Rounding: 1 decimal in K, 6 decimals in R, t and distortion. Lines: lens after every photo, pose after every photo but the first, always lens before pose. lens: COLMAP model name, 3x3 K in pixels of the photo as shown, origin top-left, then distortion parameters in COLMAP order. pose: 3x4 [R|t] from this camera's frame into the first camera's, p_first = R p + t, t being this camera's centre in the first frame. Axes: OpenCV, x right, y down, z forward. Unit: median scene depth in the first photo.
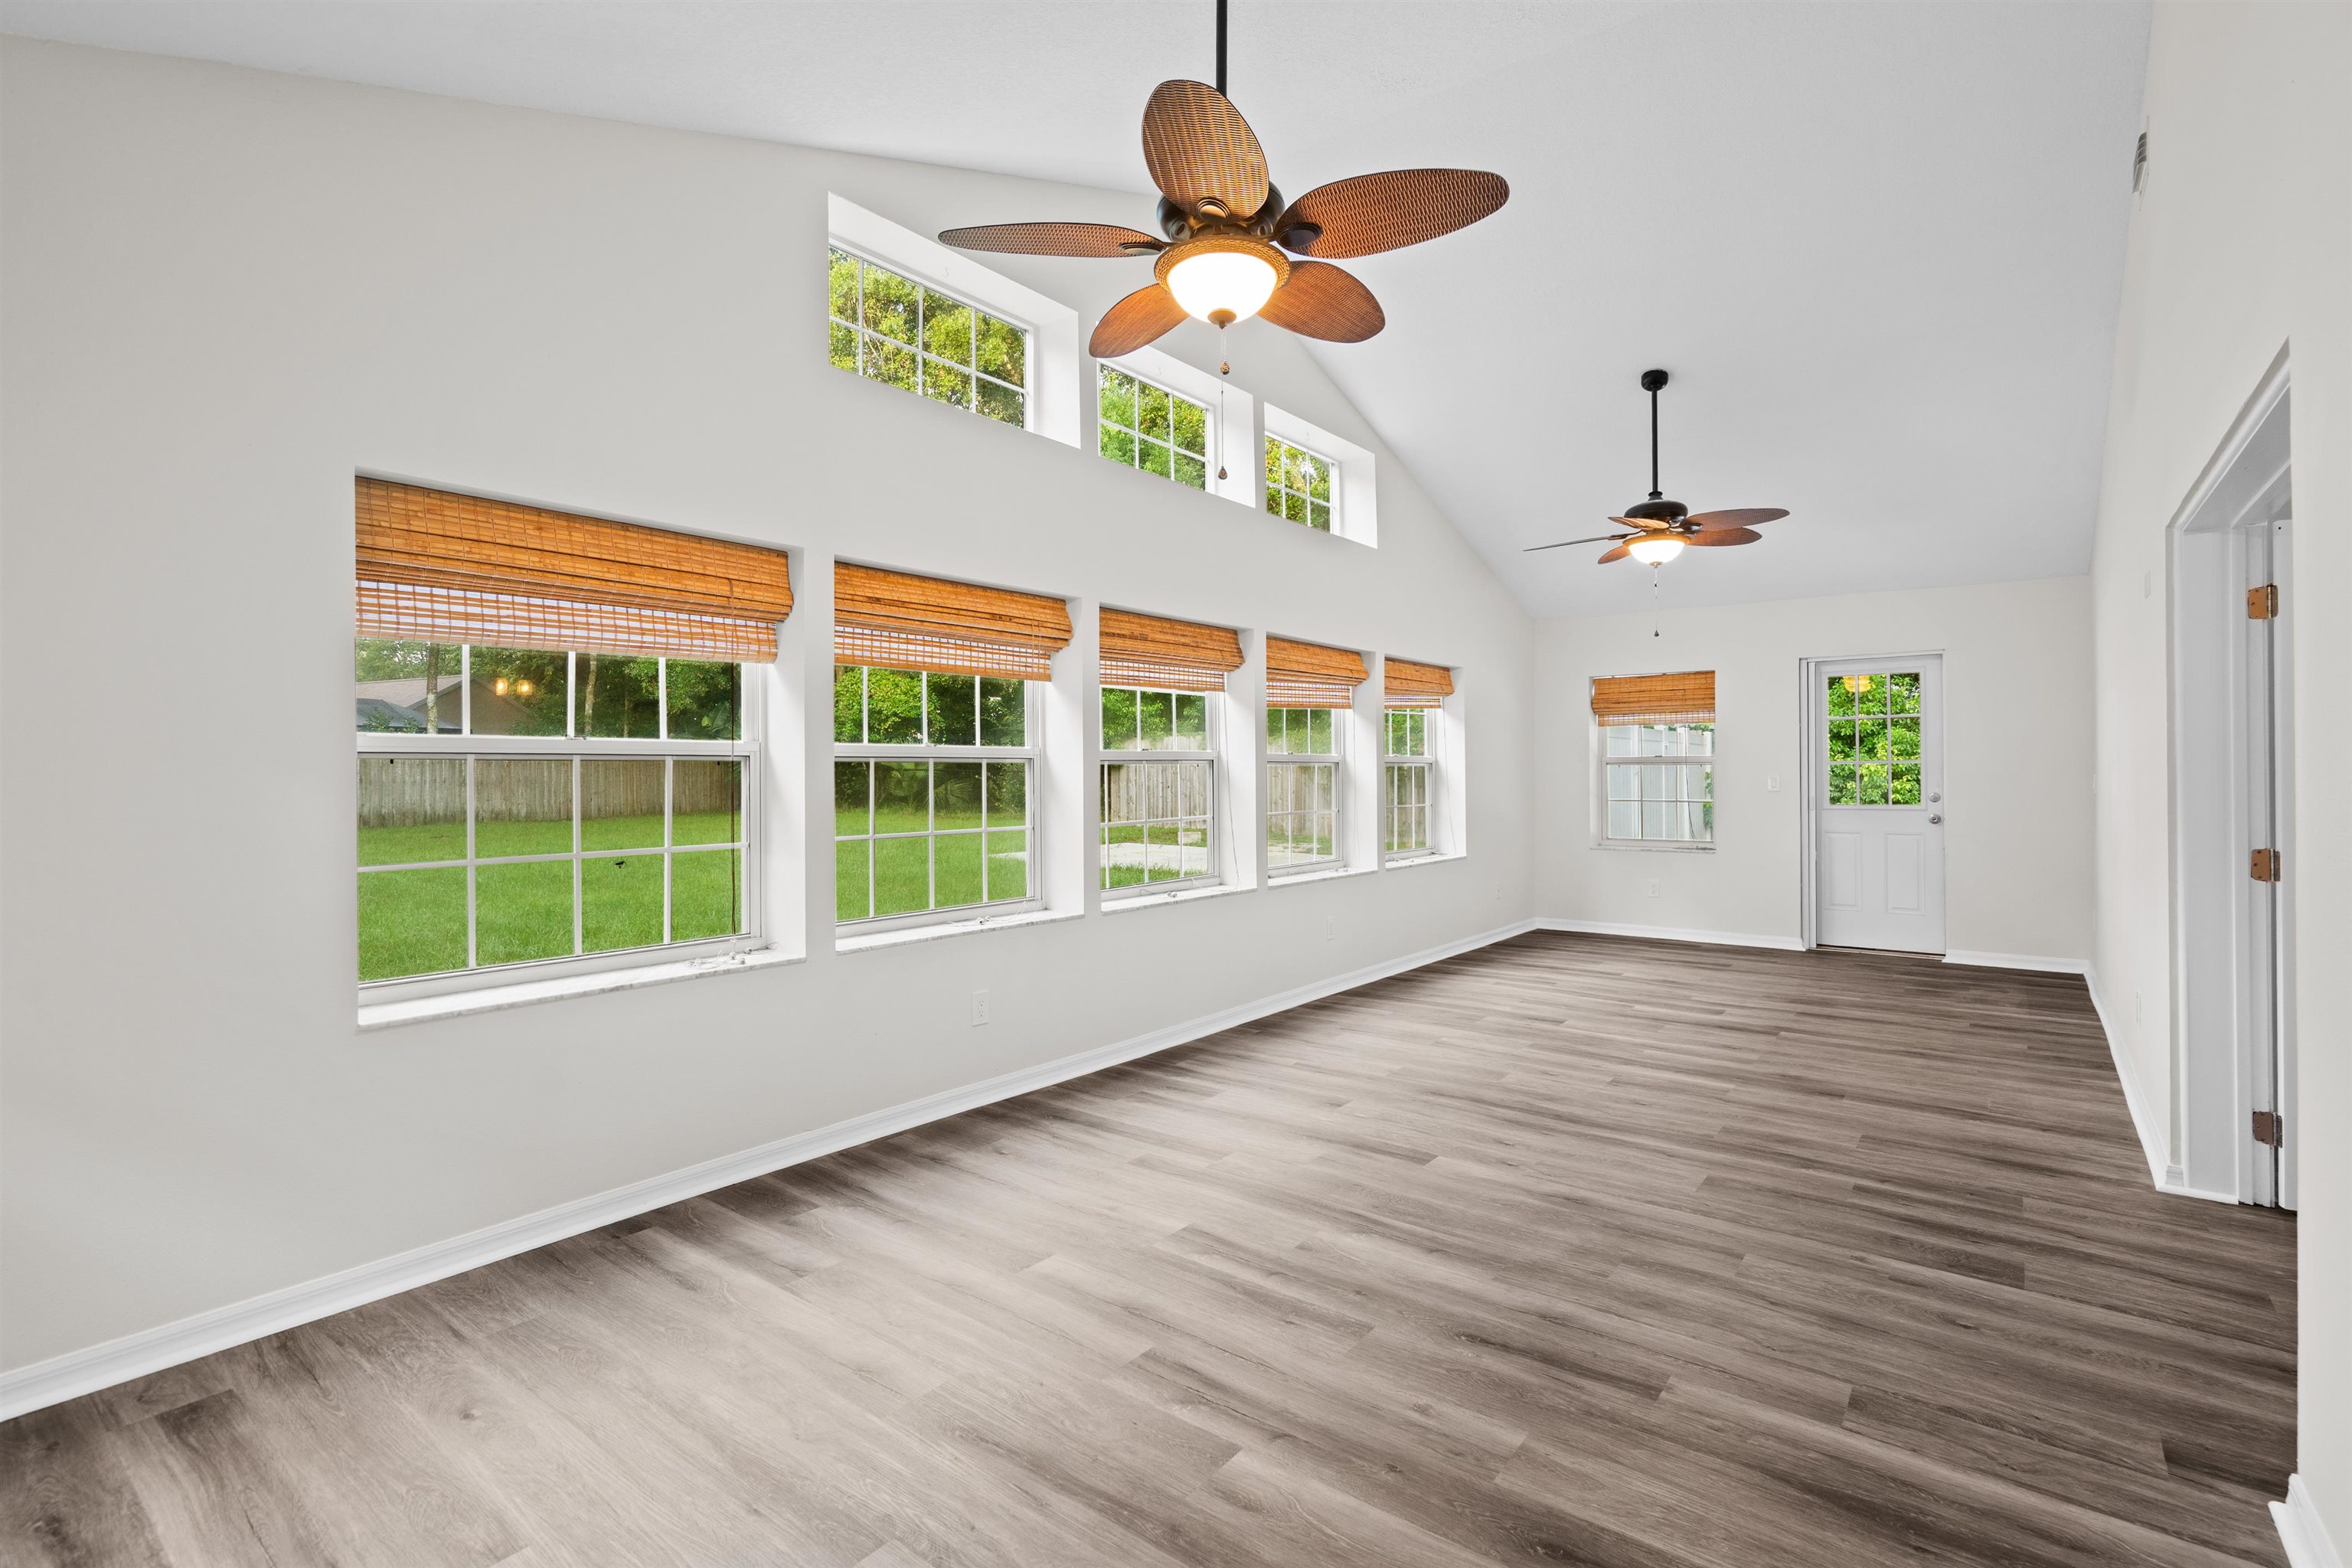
lens RADIAL K [[1095.6, 0, 1175.2], [0, 1095.6, 747.5], [0, 0, 1]] dist [-0.002972, 0.001256]
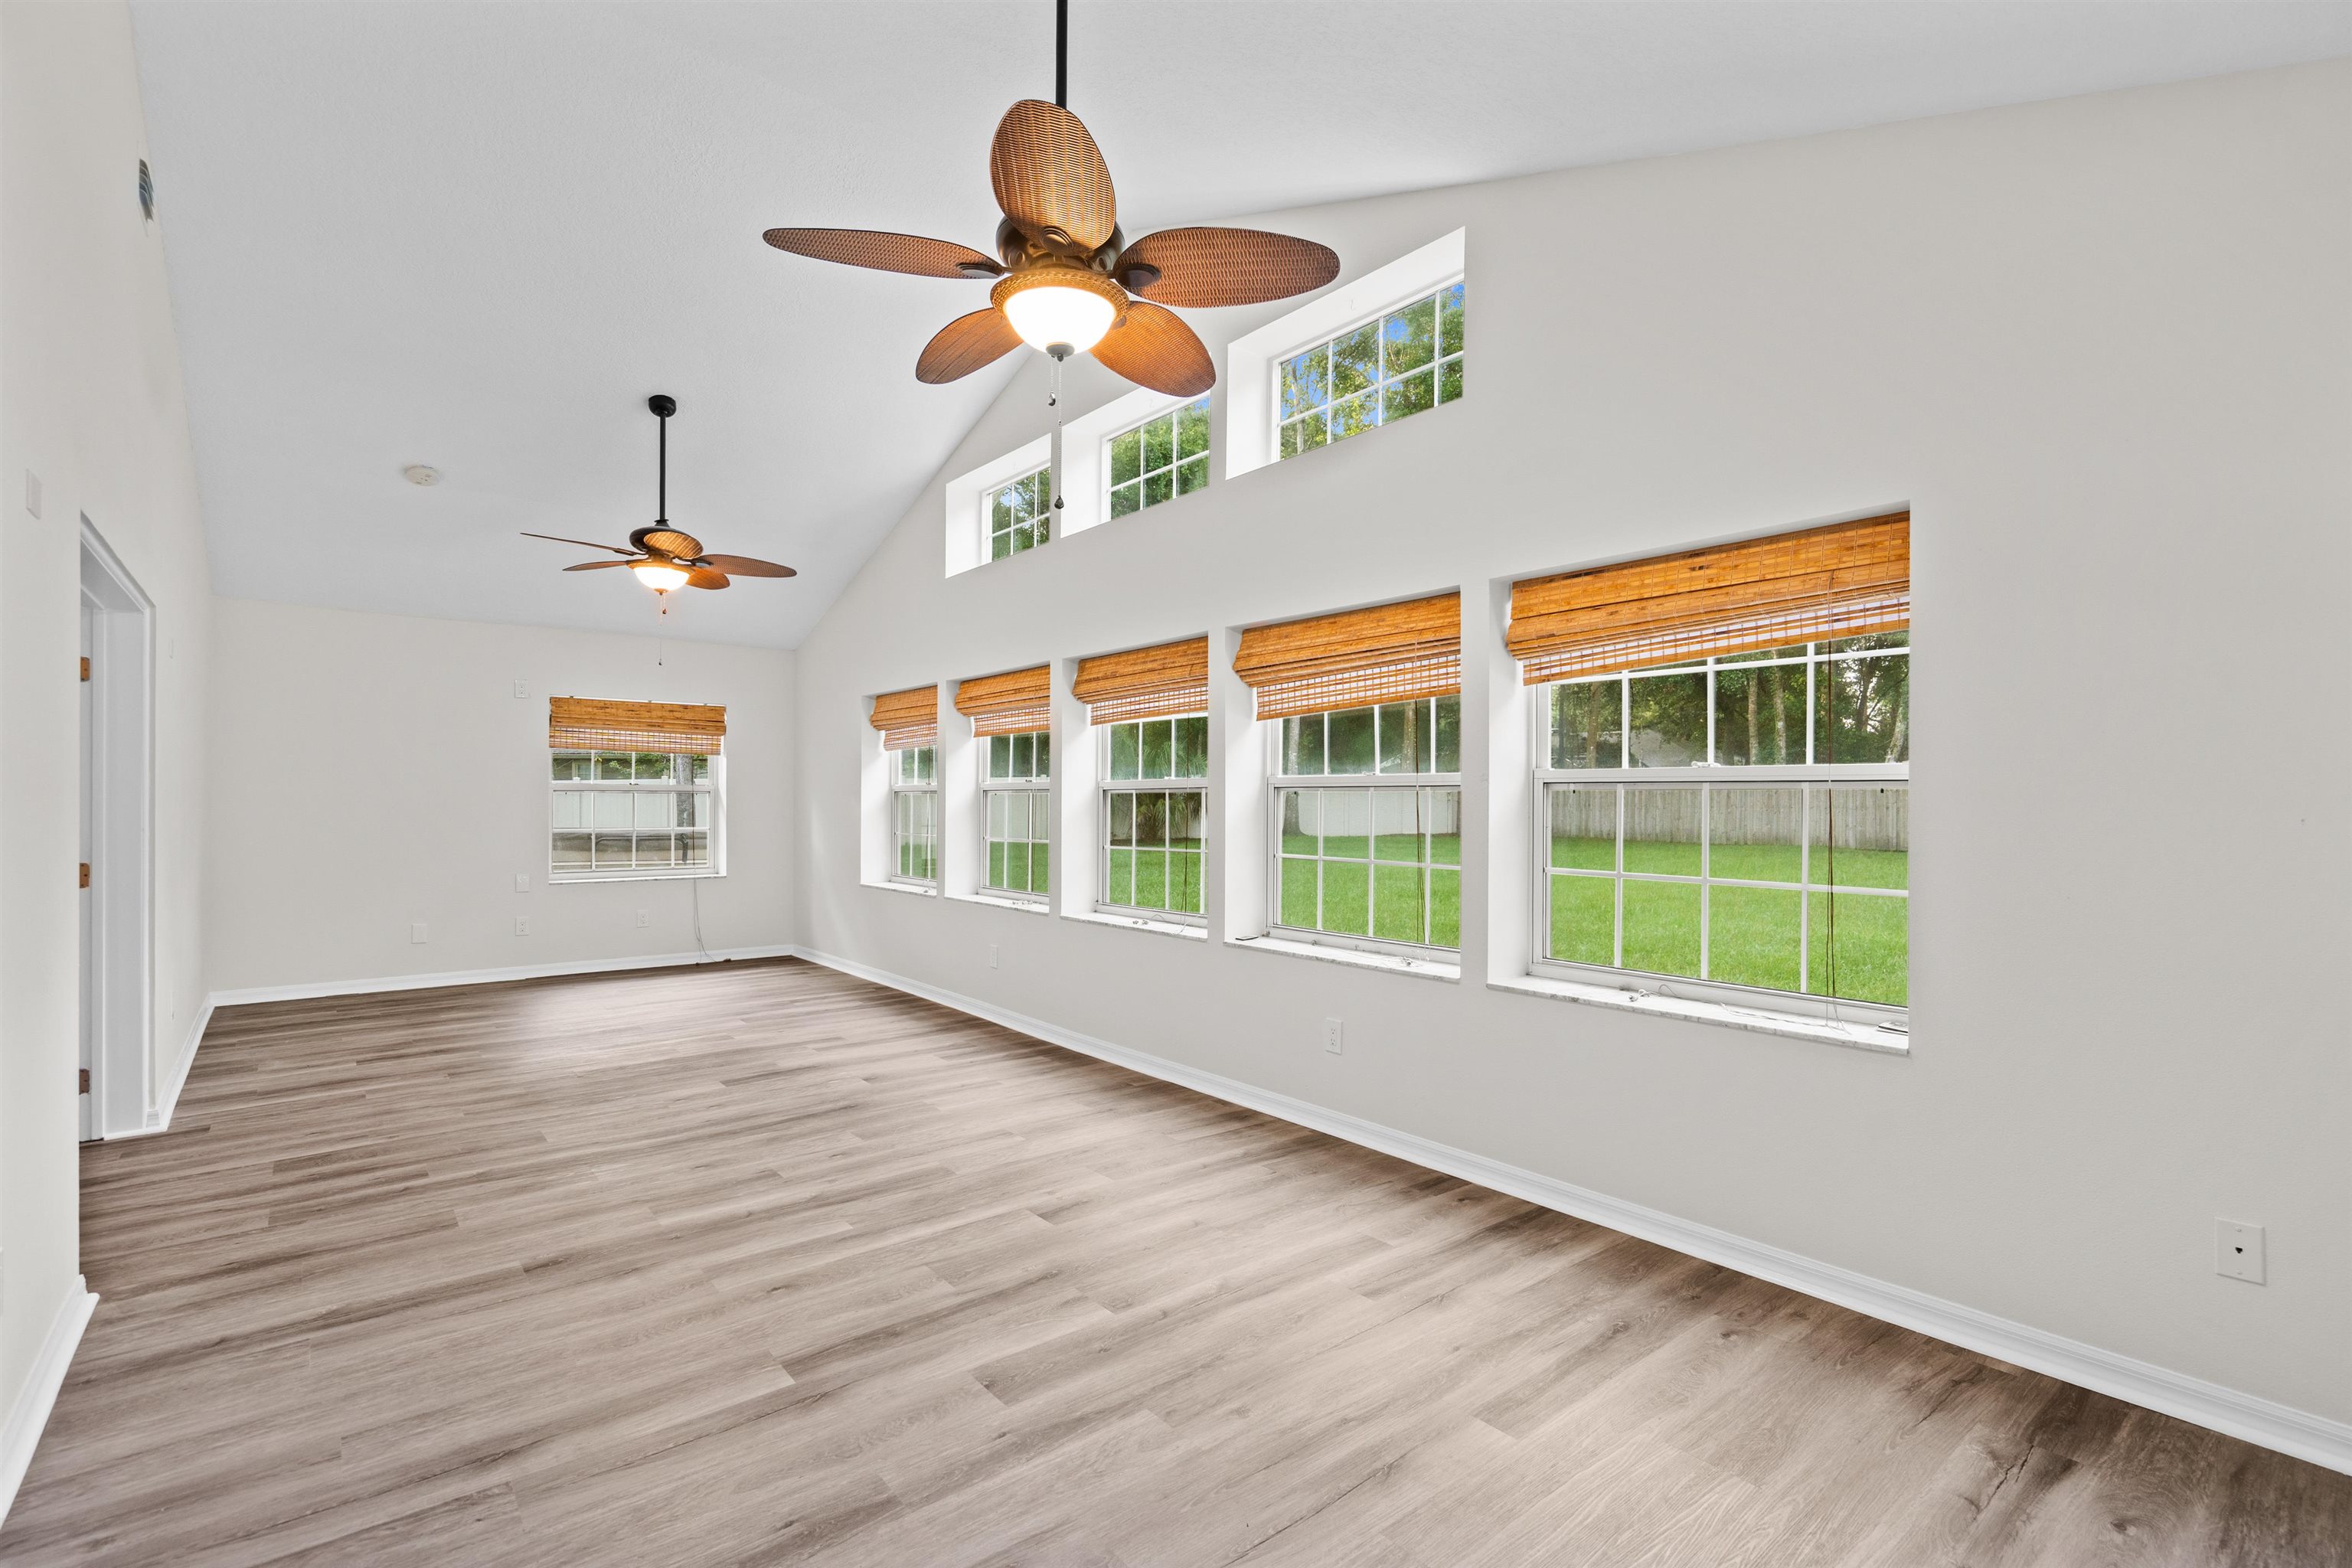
lens RADIAL K [[1077.4, 0, 1176.0], [0, 1077.4, 784.0], [0, 0, 1]] dist [0.001912, -0.000201]
pose [[-0.236401, -0.011034, -0.971593, 1.327275], [0.019554, 0.999679, -0.016111, 0.033375], [0.971459, -0.022807, -0.236110, 1.764059]]
